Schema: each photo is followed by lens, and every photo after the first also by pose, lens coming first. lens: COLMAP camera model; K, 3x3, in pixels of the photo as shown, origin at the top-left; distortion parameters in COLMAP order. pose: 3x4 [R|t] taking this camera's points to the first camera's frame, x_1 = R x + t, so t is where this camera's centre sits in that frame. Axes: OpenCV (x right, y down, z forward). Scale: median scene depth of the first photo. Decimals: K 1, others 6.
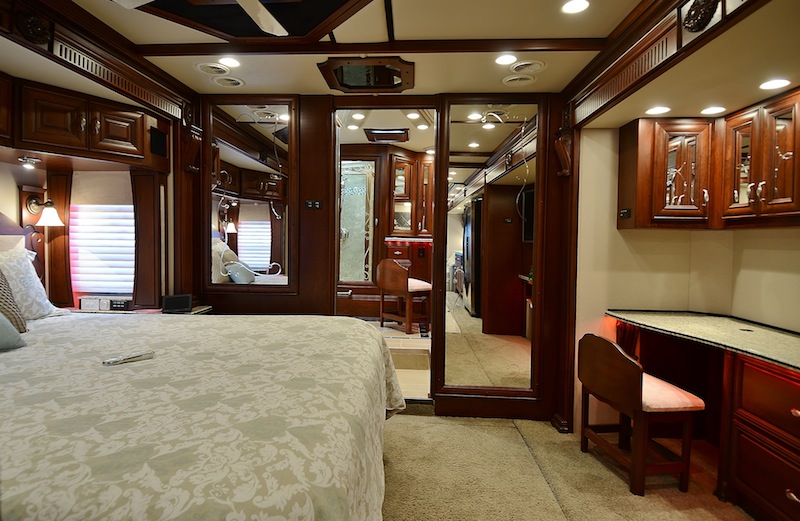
lens RADIAL K [[428.6, 0, 384.3], [0, 428.6, 252.5], [0, 0, 1]] dist [0.056724, -0.060053]
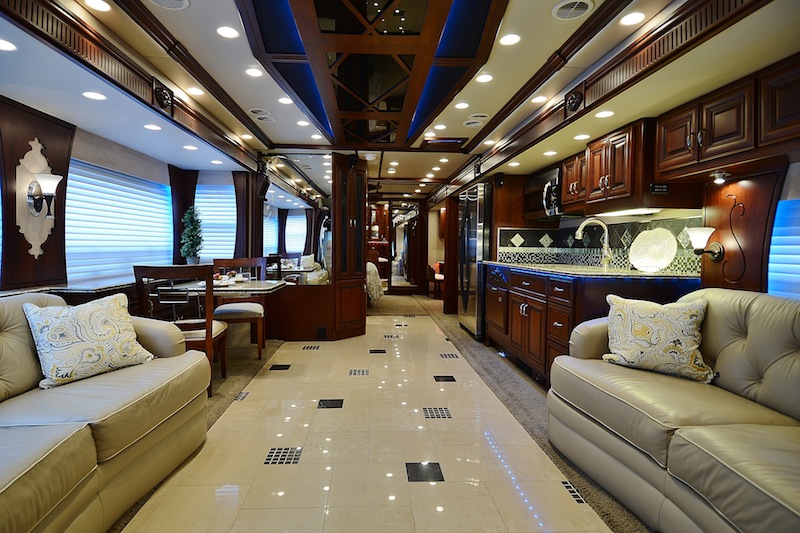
lens RADIAL K [[419.6, 0, 384.9], [0, 419.6, 258.6], [0, 0, 1]] dist [0.058938, -0.057928]
pose [[0.994204, -0.007076, 0.107281, -0.272830], [0.007140, 0.999974, -0.000206, 0.106638], [-0.107277, 0.000971, 0.994229, -2.321220]]
